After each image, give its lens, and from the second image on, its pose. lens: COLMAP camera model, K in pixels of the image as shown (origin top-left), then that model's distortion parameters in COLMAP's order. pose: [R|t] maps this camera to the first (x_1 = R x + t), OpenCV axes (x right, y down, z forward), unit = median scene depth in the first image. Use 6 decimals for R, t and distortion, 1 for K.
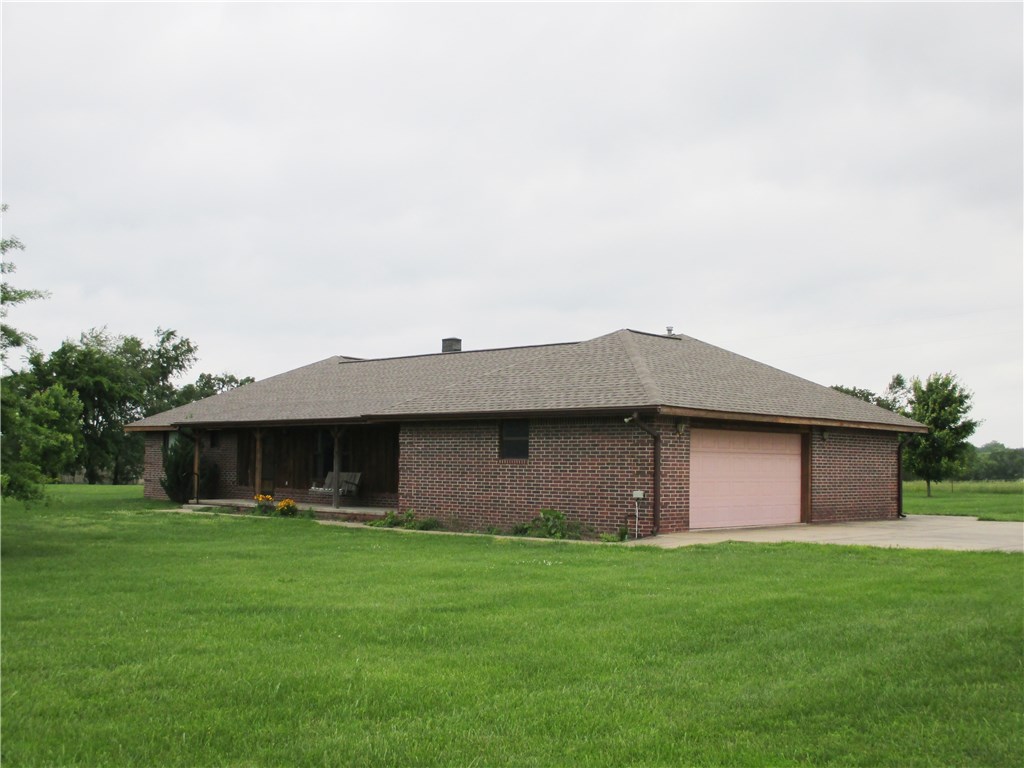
lens RADIAL K [[1176.1, 0, 516.3], [0, 1176.1, 379.4], [0, 0, 1]] dist [-0.079441, 0.000000]
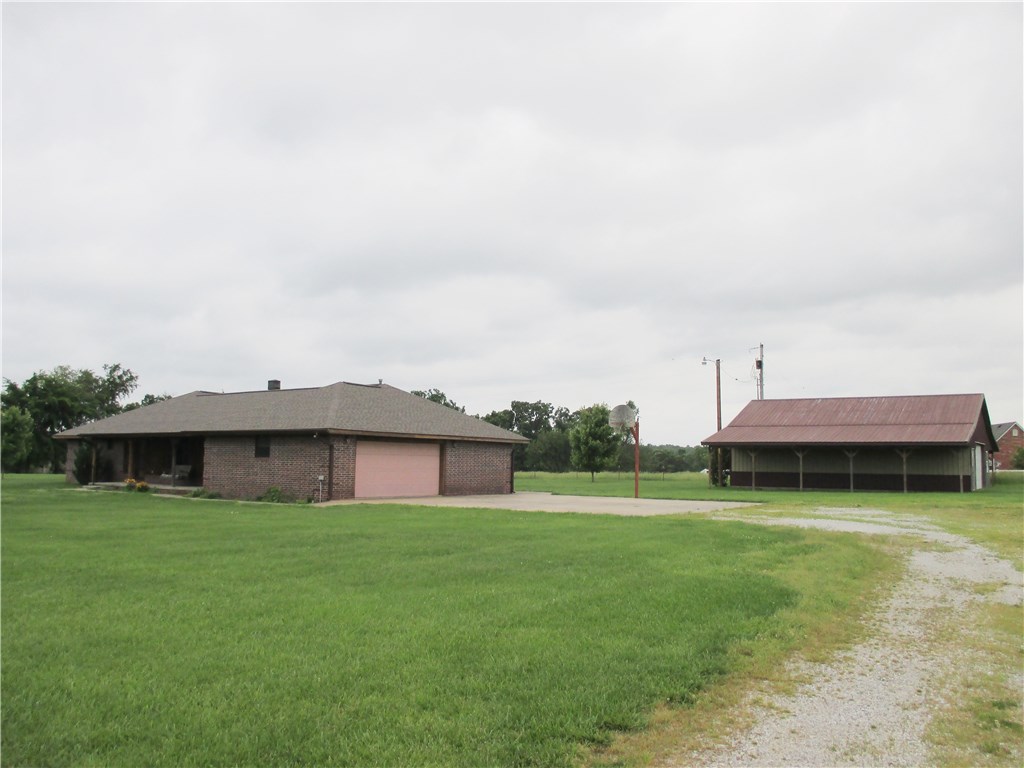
lens RADIAL K [[855.2, 0, 508.2], [0, 855.2, 385.1], [0, 0, 1]] dist [-0.034154, 0.012542]
pose [[0.993008, 0.012268, 0.117407, 0.172206], [-0.010427, 0.999813, -0.016285, -0.018848], [-0.117585, 0.014947, 0.992950, -0.245185]]
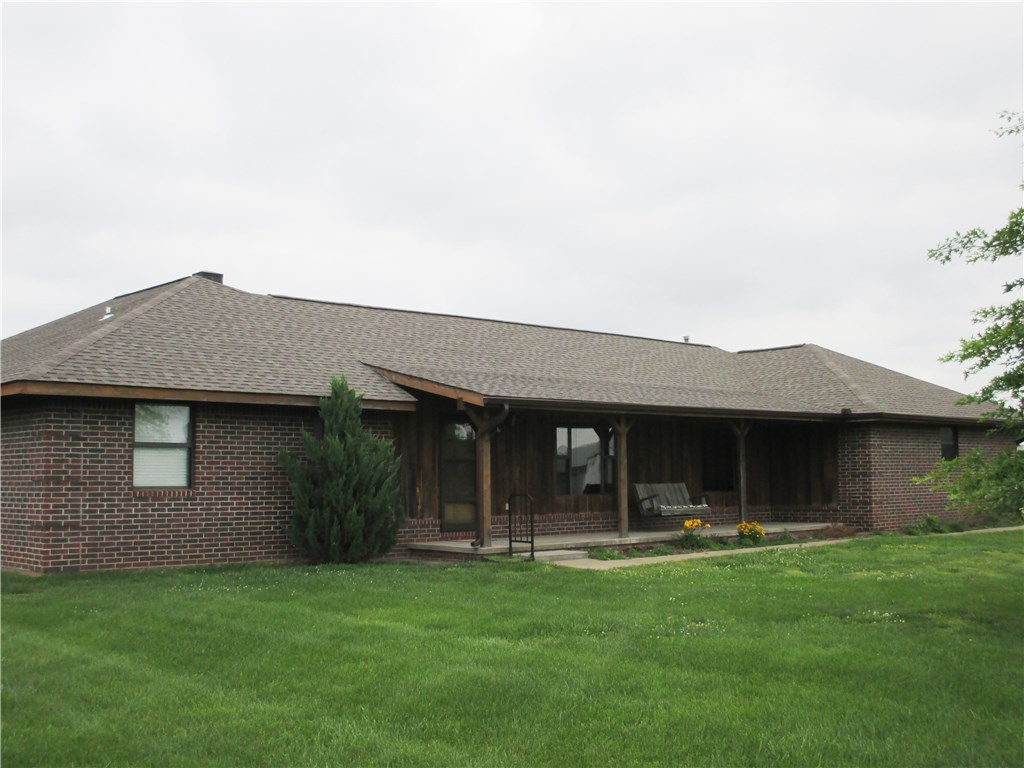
lens RADIAL K [[1176.1, 0, 512.7], [0, 1176.1, 384.0], [0, 0, 1]] dist [-0.079441, 0.000000]
pose [[0.063258, 0.066862, 0.995755, -0.923644], [-0.059810, 0.996214, -0.063093, 0.073141], [-0.996203, -0.055565, 0.067017, 1.102008]]
